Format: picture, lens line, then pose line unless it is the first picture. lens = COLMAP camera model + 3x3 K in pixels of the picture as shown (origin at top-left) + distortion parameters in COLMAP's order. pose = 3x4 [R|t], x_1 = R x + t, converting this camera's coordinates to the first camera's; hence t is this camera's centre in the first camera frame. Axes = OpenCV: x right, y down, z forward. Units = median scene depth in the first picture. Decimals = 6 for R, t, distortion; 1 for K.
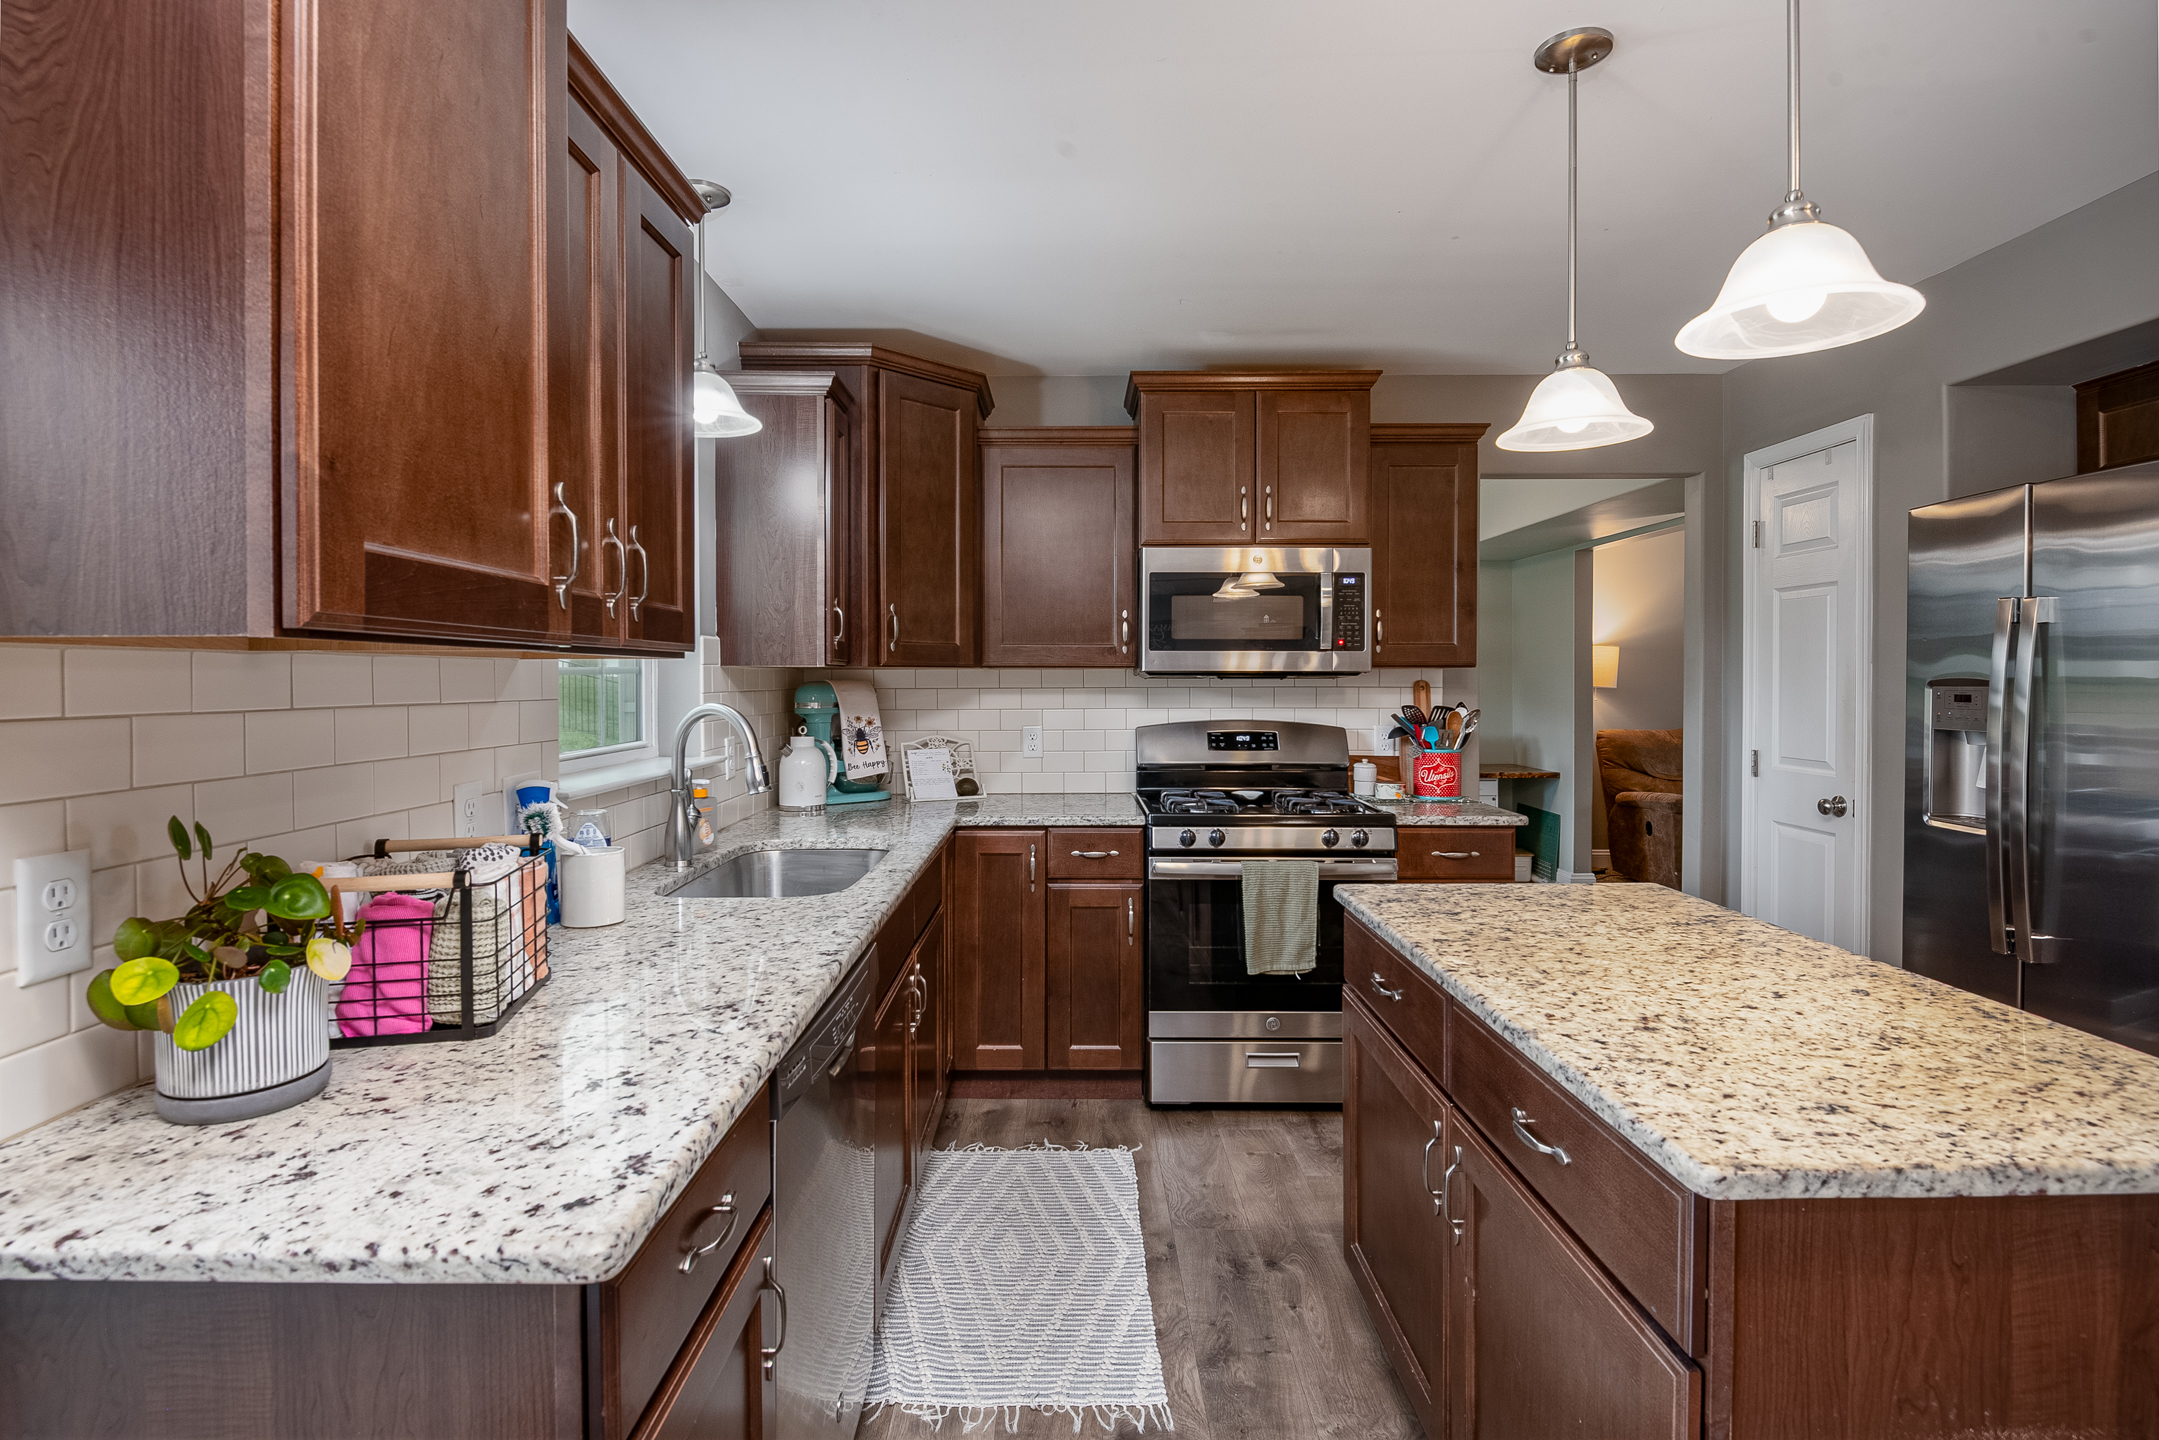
lens RADIAL K [[1073.1, 0, 1103.9], [0, 1073.1, 697.0], [0, 0, 1]] dist [-0.002442, -0.001079]
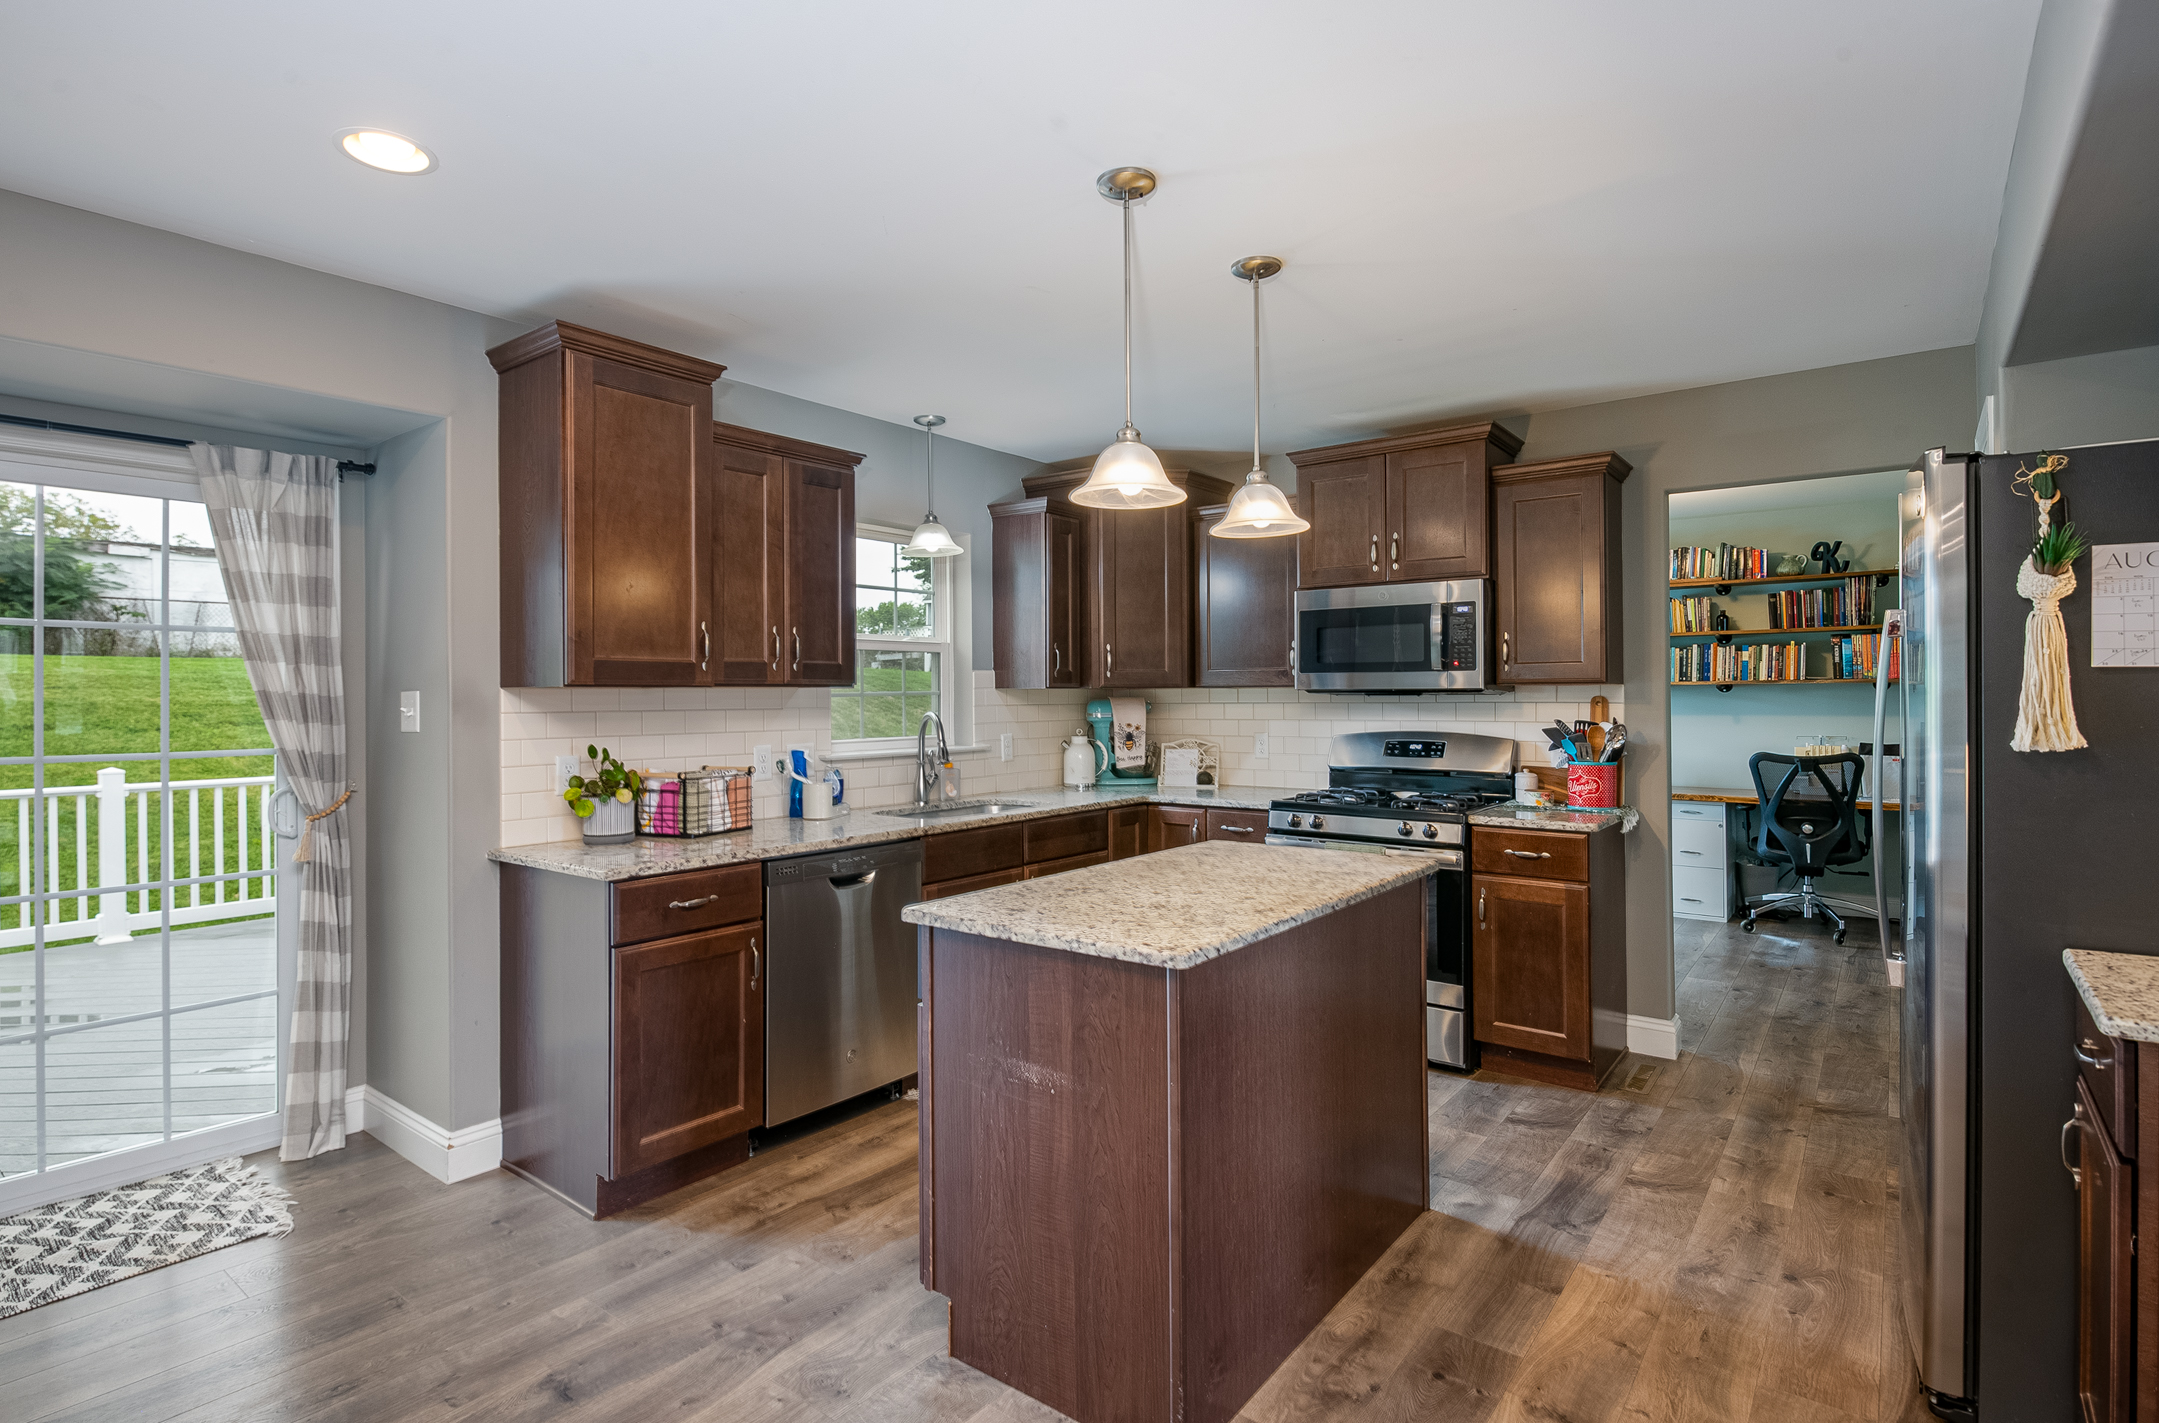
lens RADIAL K [[1116.0, 0, 1068.2], [0, 1116.0, 698.4], [0, 0, 1]] dist [0.000319, -0.000087]
pose [[0.774453, -0.002089, -0.632628, 0.666415], [-0.006903, 0.999907, -0.011752, 0.003328], [0.632594, 0.013469, 0.774367, -0.182585]]
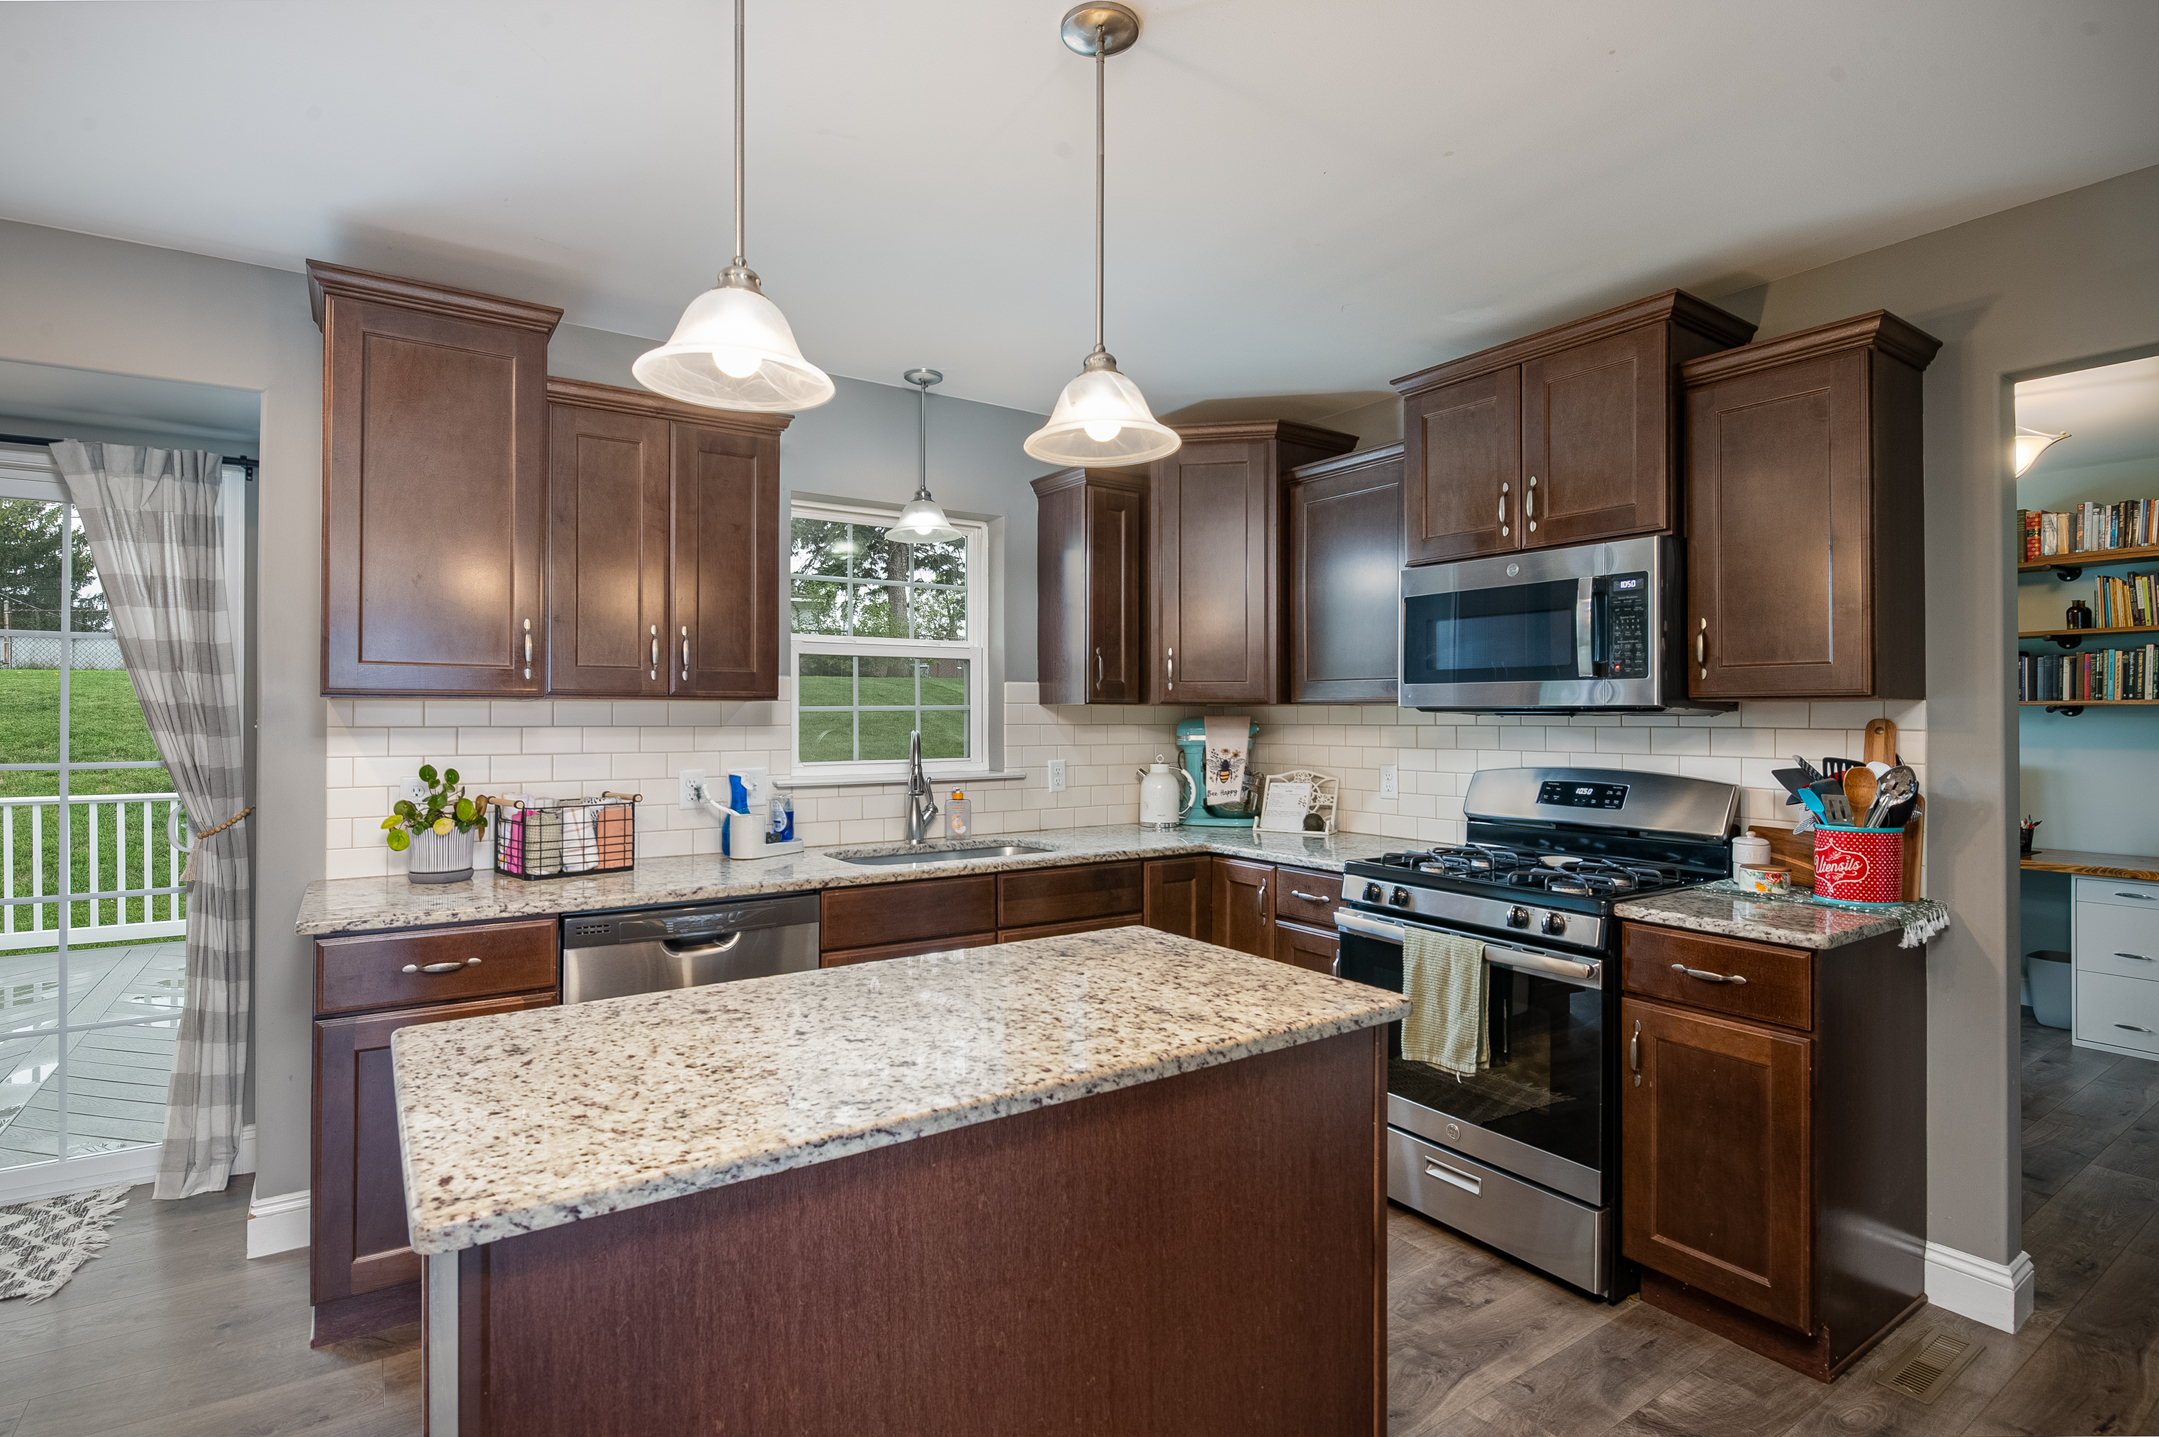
lens RADIAL K [[1088.3, 0, 1056.8], [0, 1088.3, 710.4], [0, 0, 1]] dist [-0.004629, -0.002564]
pose [[0.532535, -0.002057, -0.846405, 0.668886], [-0.018570, 0.999728, -0.014113, -0.002772], [0.846204, 0.023234, 0.532352, 0.271222]]
